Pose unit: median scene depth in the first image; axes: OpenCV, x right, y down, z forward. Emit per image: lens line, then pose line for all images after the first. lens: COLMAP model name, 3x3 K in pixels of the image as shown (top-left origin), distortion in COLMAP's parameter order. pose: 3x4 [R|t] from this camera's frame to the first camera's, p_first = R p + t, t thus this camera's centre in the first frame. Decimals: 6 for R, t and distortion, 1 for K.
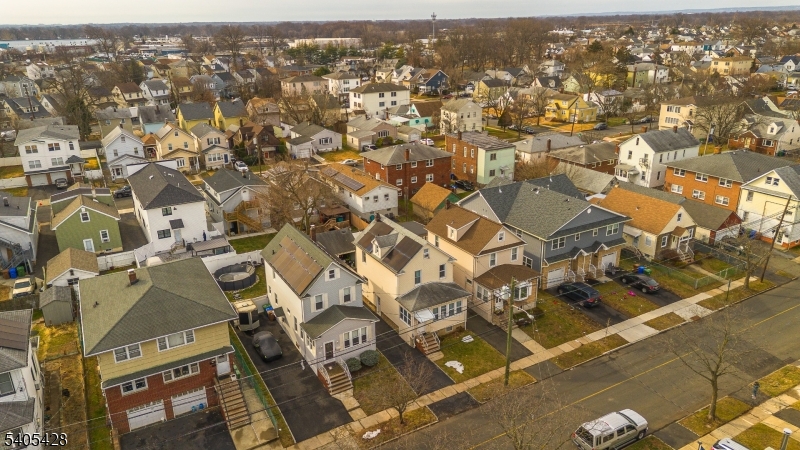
lens RADIAL K [[556.4, 0, 400.0], [0, 556.4, 225.0], [0, 0, 1]] dist [0.069855, -0.078123]
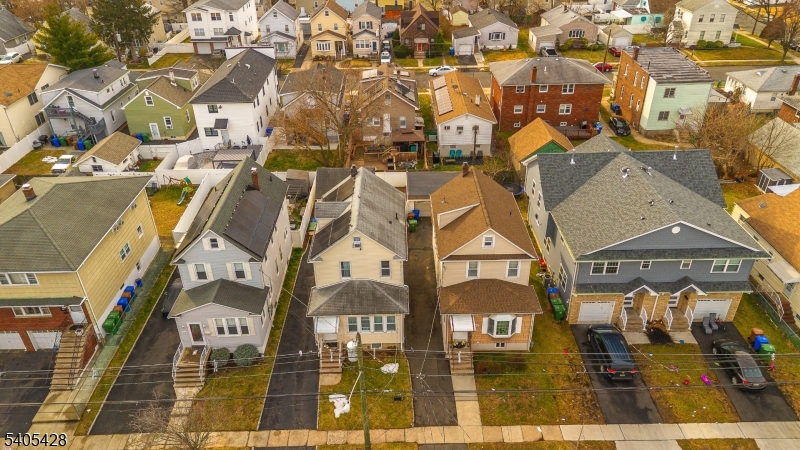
lens RADIAL K [[556.4, 0, 400.0], [0, 556.4, 225.0], [0, 0, 1]] dist [0.069855, -0.078123]
pose [[0.874743, 0.252259, -0.413751, 0.287752], [-0.160240, 0.956366, 0.244308, -0.115419], [0.457327, -0.147407, 0.876997, 0.291101]]
